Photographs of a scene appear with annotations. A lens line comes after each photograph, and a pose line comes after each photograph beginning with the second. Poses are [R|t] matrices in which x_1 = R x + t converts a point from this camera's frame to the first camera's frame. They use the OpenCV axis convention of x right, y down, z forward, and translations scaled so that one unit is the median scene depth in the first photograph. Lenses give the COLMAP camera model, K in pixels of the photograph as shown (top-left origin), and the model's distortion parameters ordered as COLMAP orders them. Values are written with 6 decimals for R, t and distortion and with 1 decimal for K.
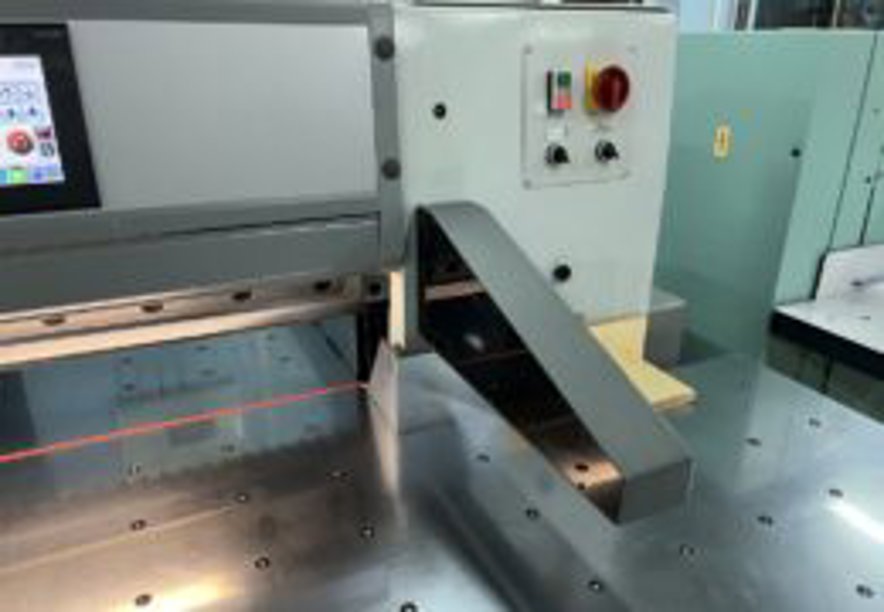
lens RADIAL K [[661.2, 0, 442.0], [0, 661.2, 306.0], [0, 0, 1]] dist [0.043733, -0.005604]
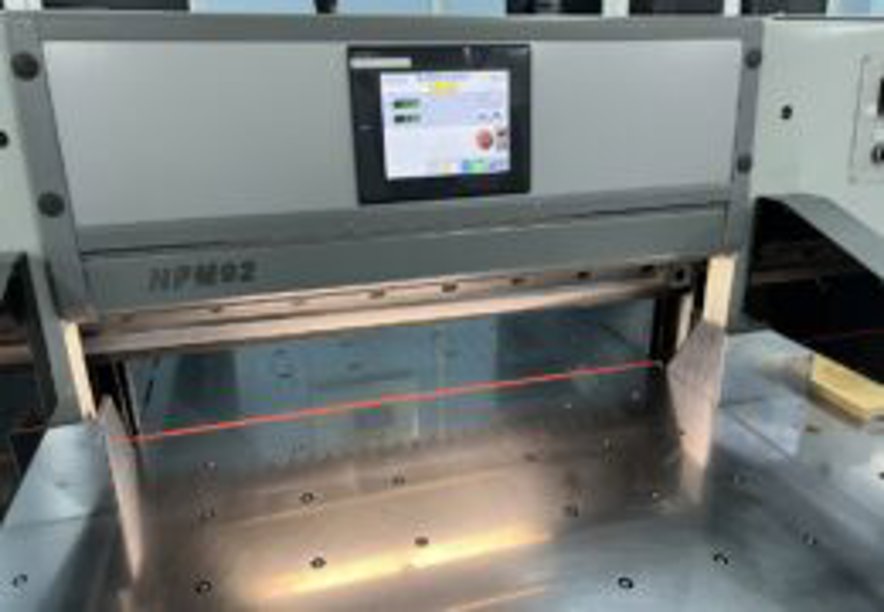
lens RADIAL K [[670.8, 0, 442.0], [0, 670.8, 306.0], [0, 0, 1]] dist [0.050591, -0.115354]
pose [[0.988021, 0.039712, -0.149124, -0.366835], [-0.041511, 0.999098, -0.008970, 0.059962], [0.148634, 0.015053, 0.988778, -0.183300]]
